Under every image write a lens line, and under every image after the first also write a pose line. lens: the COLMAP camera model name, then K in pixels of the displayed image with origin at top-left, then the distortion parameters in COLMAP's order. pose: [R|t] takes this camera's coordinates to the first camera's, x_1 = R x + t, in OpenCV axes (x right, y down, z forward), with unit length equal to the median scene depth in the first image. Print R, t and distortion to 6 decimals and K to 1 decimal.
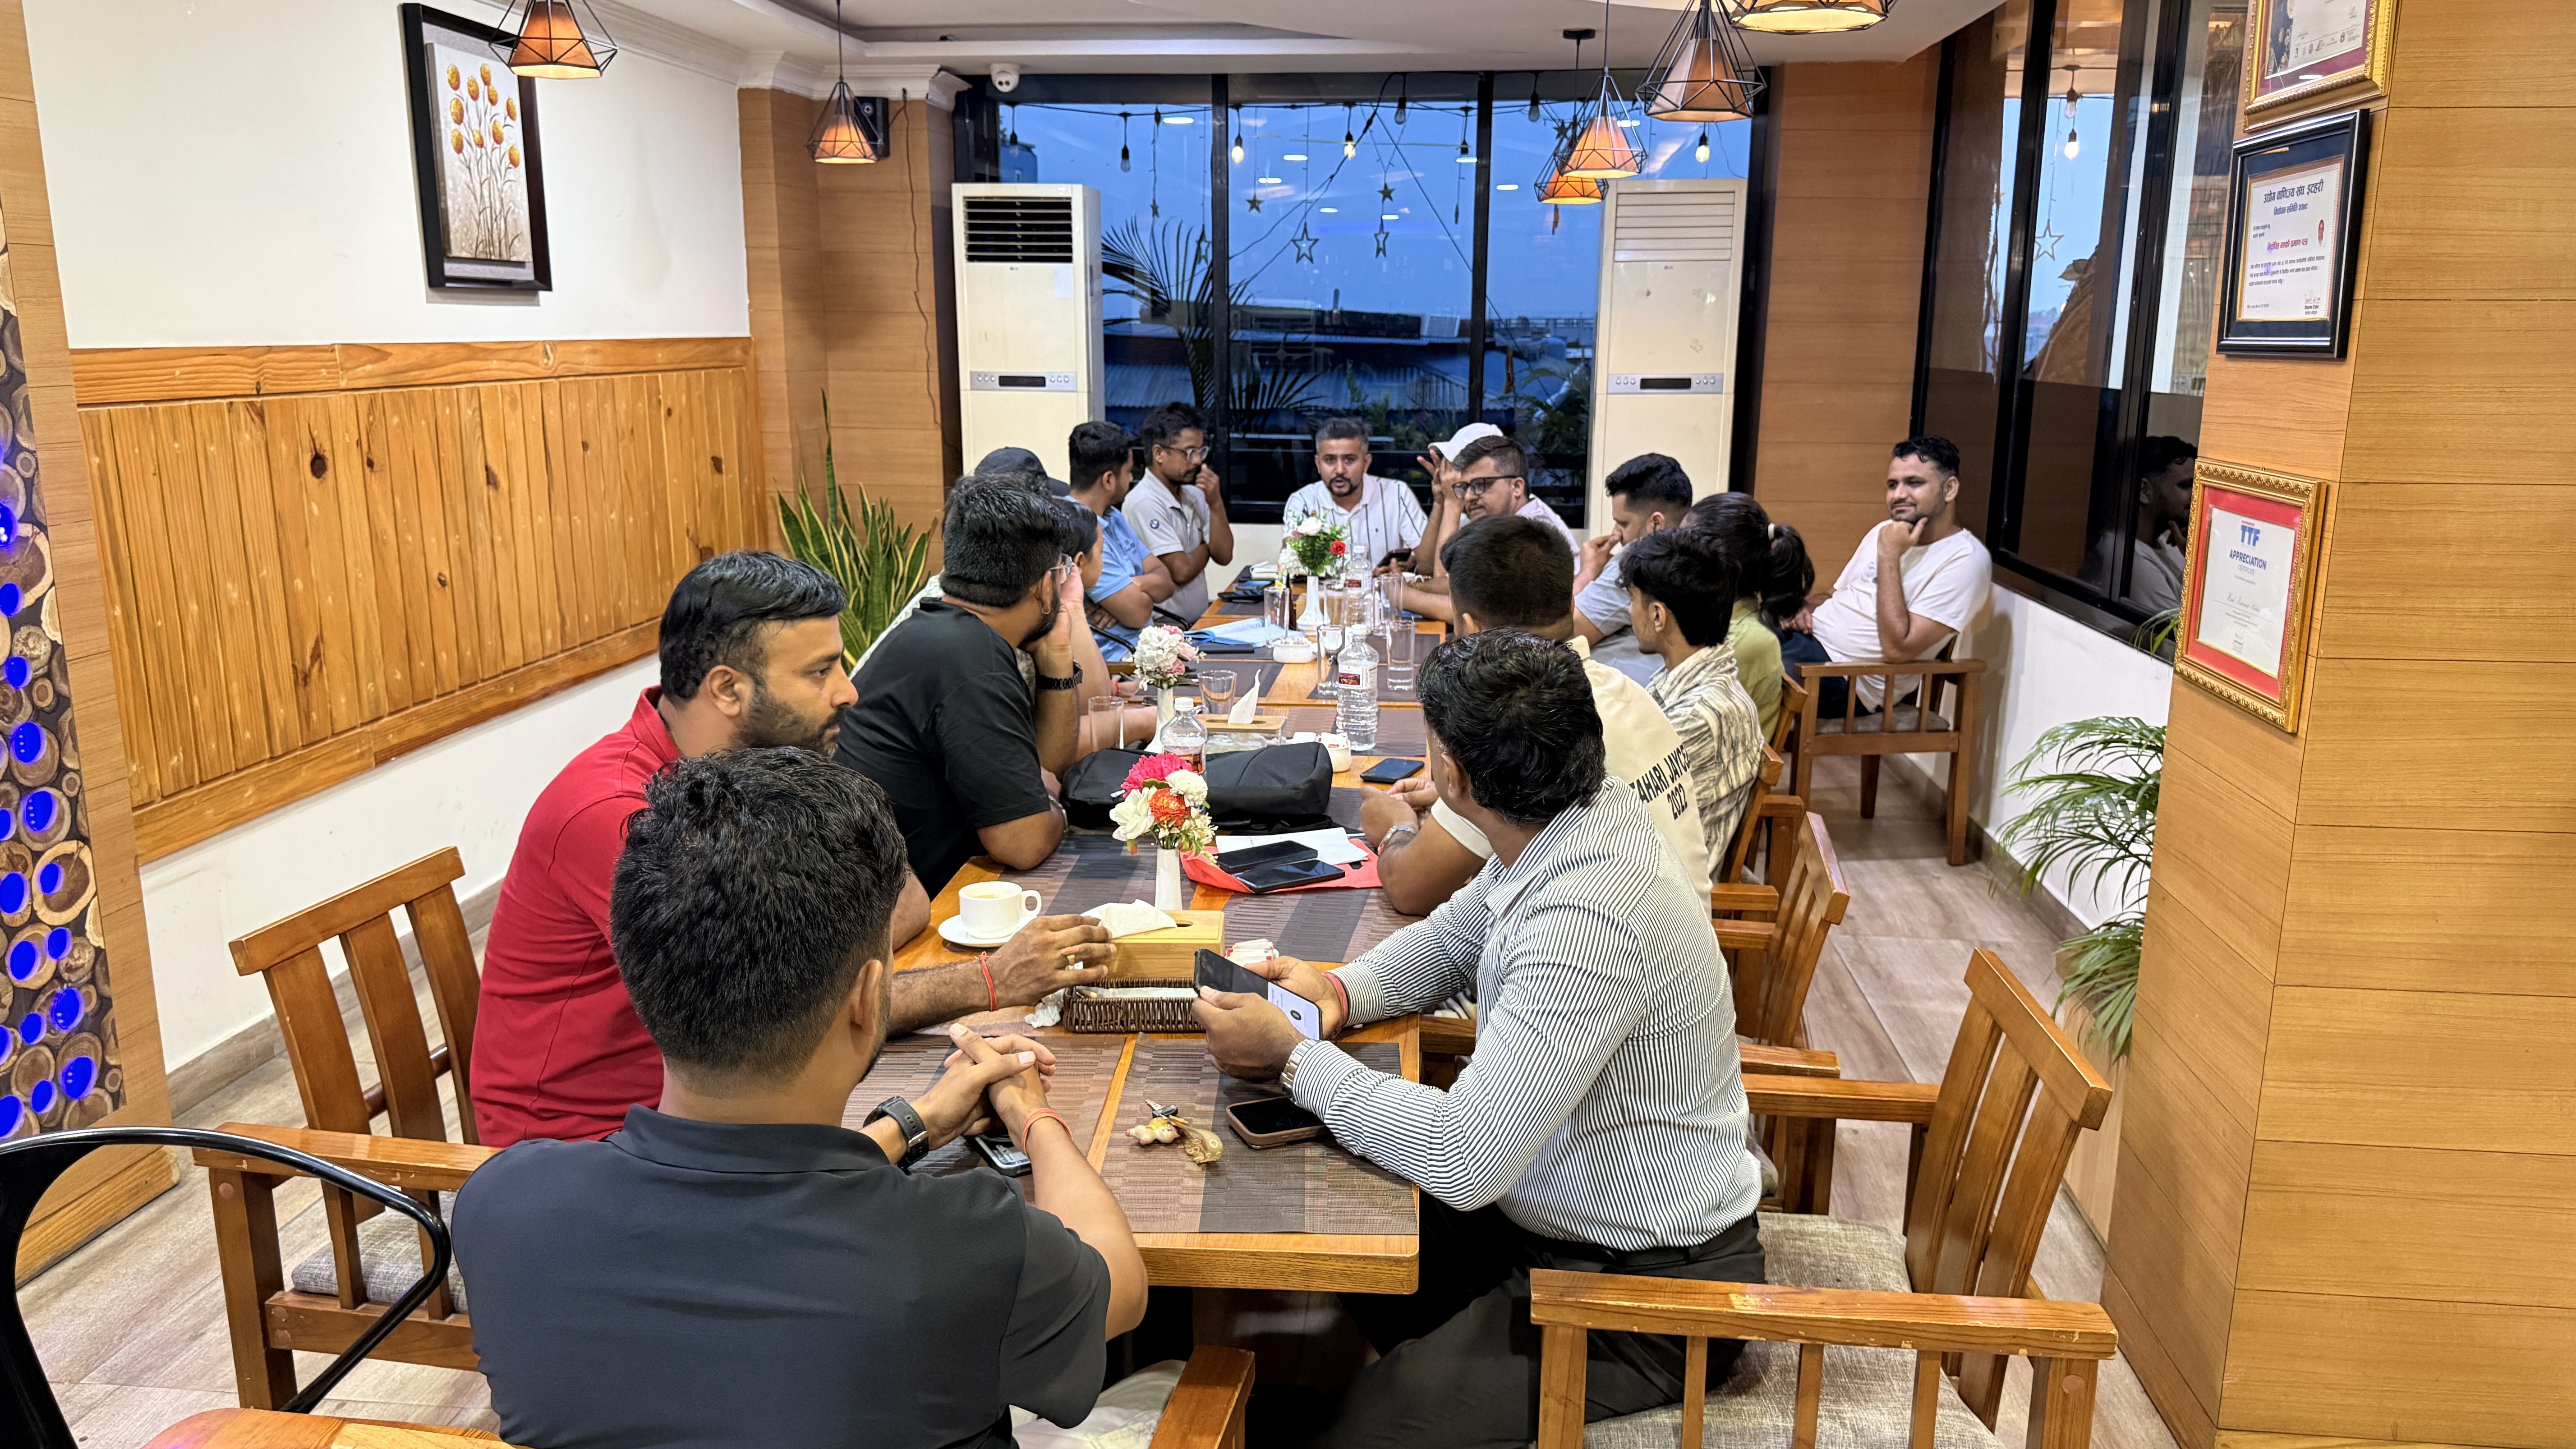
lens RADIAL K [[1799.5, 0, 1294.7], [0, 1799.5, 731.1], [0, 0, 1]] dist [0.019737, -0.025881]
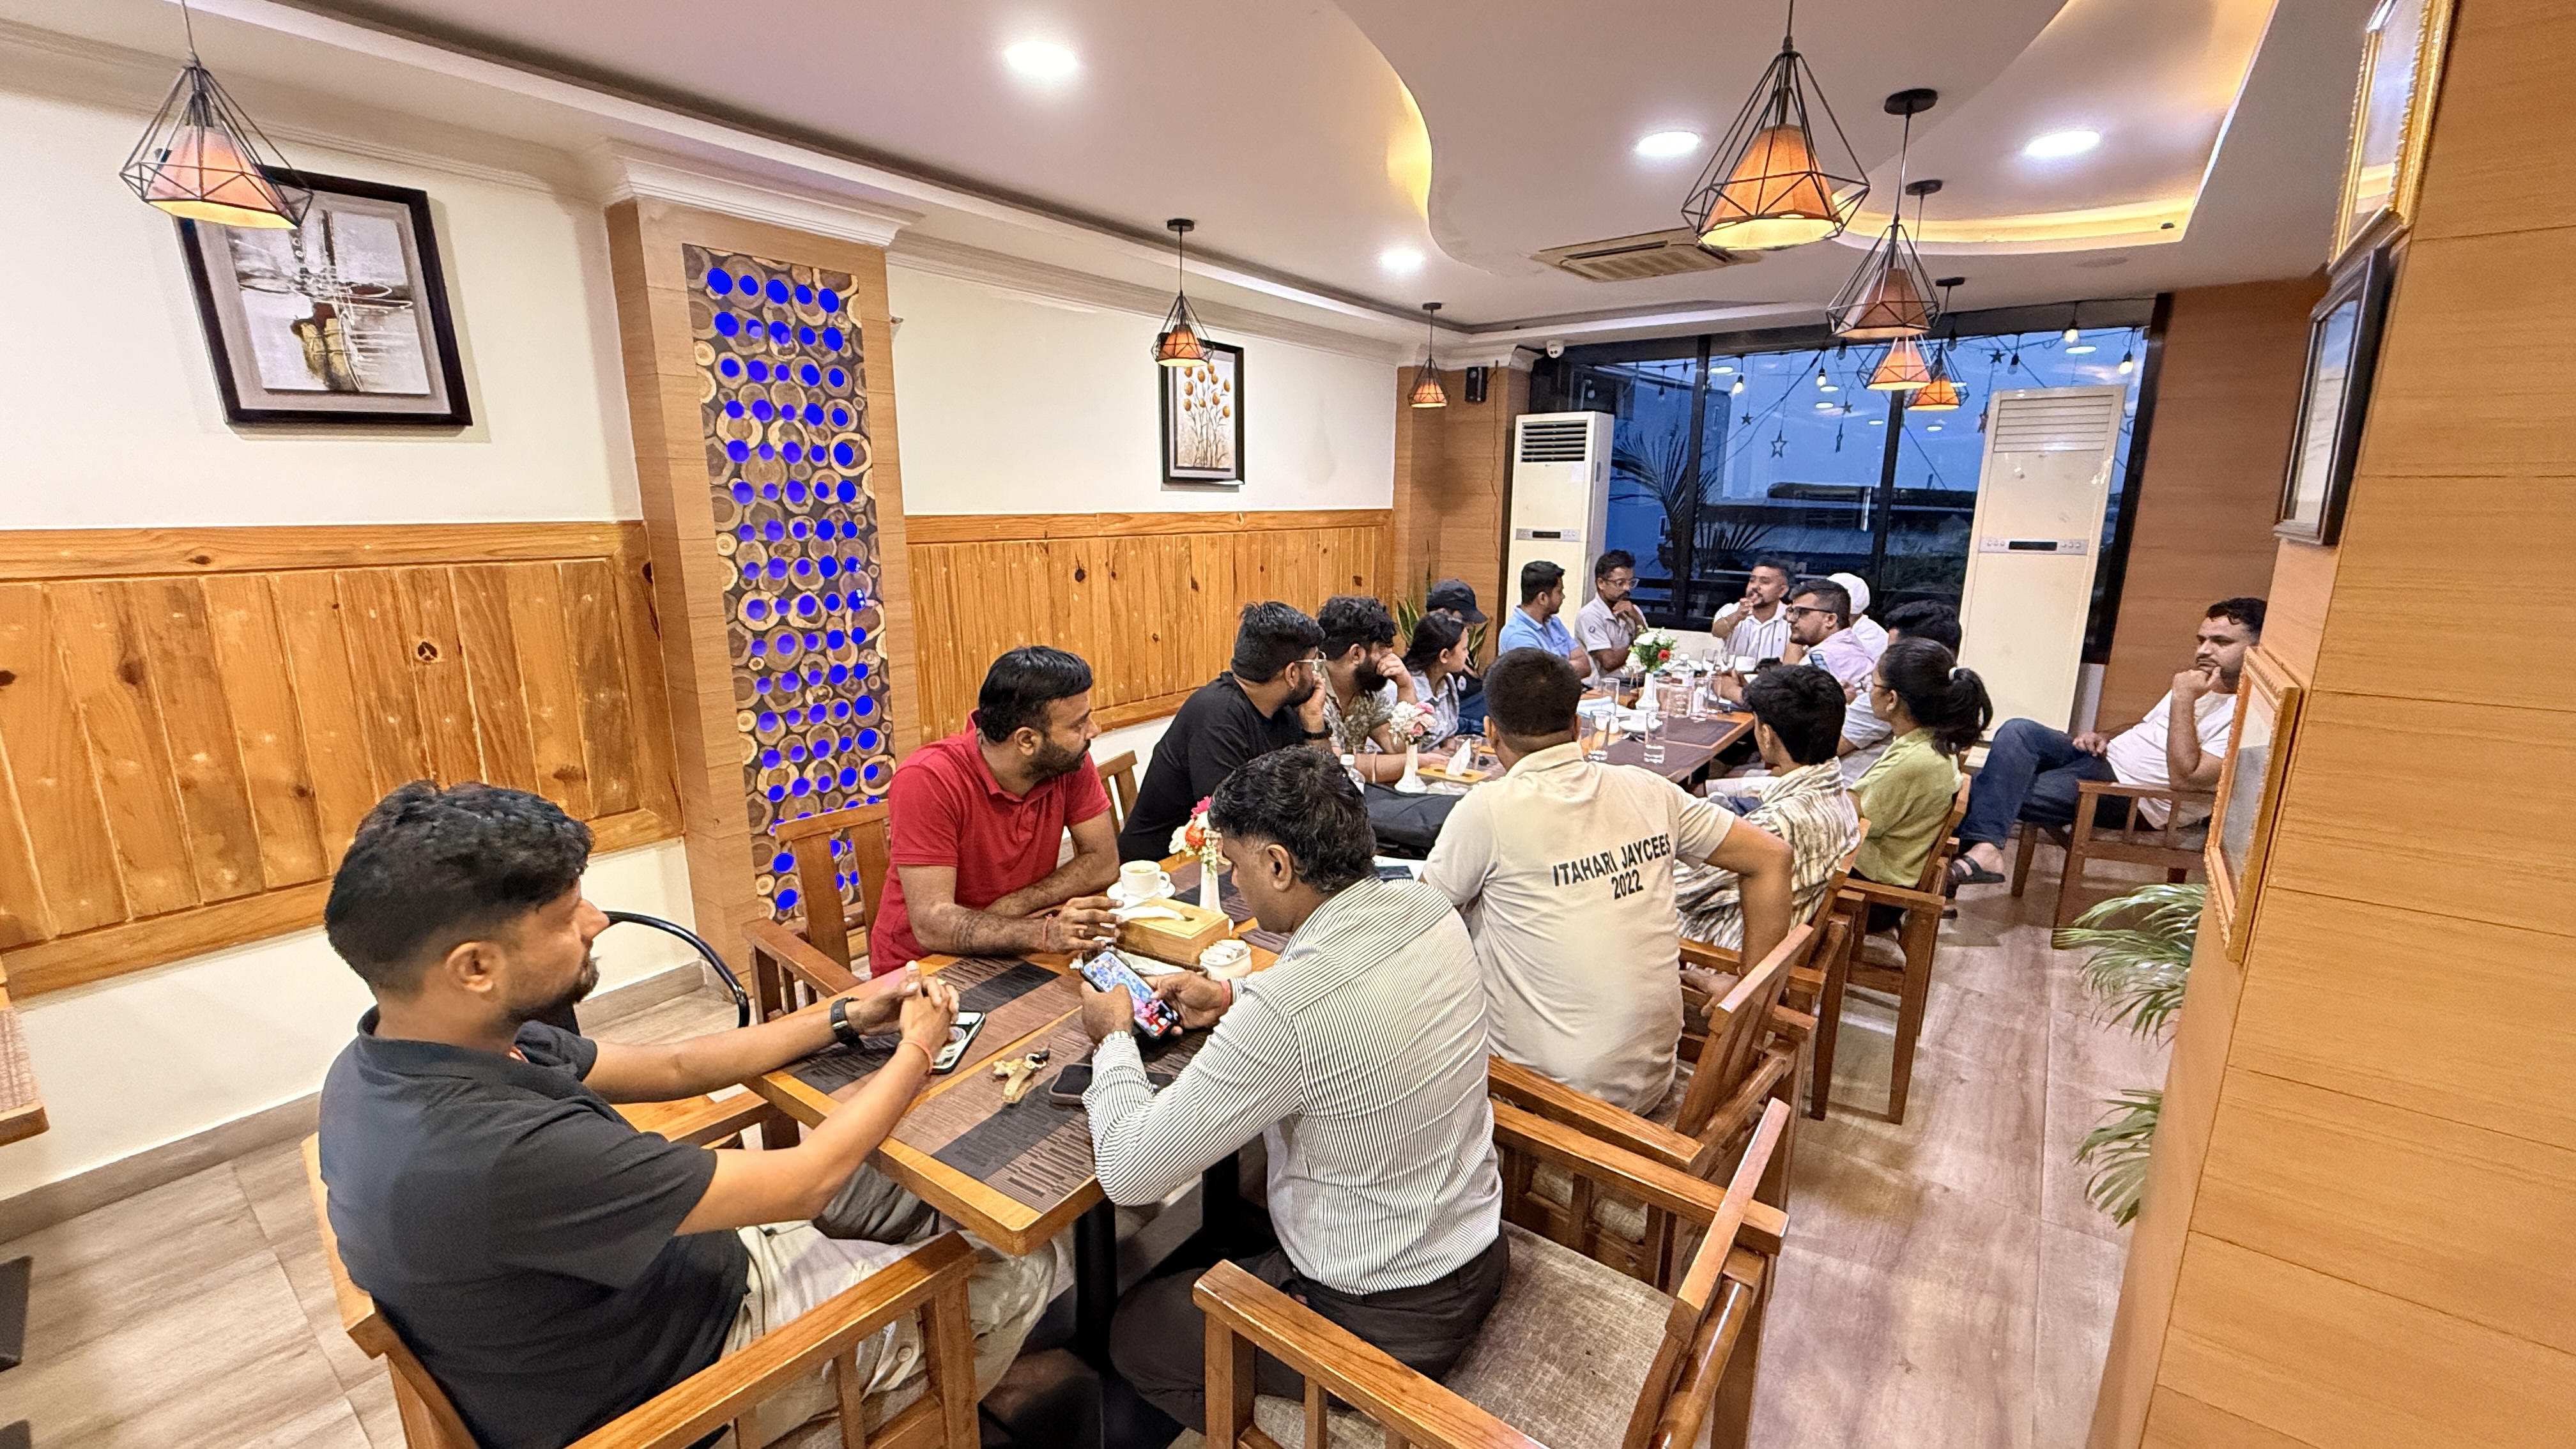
lens RADIAL K [[1015.9, 0, 1284.1], [0, 1015.9, 717.8], [0, 0, 1]] dist [-0.000171, 0.000071]
pose [[0.853492, 0.108060, -0.509779, 0.188317], [-0.113497, 0.993326, 0.020538, -0.036579], [0.508596, 0.040329, 0.860060, 0.155040]]
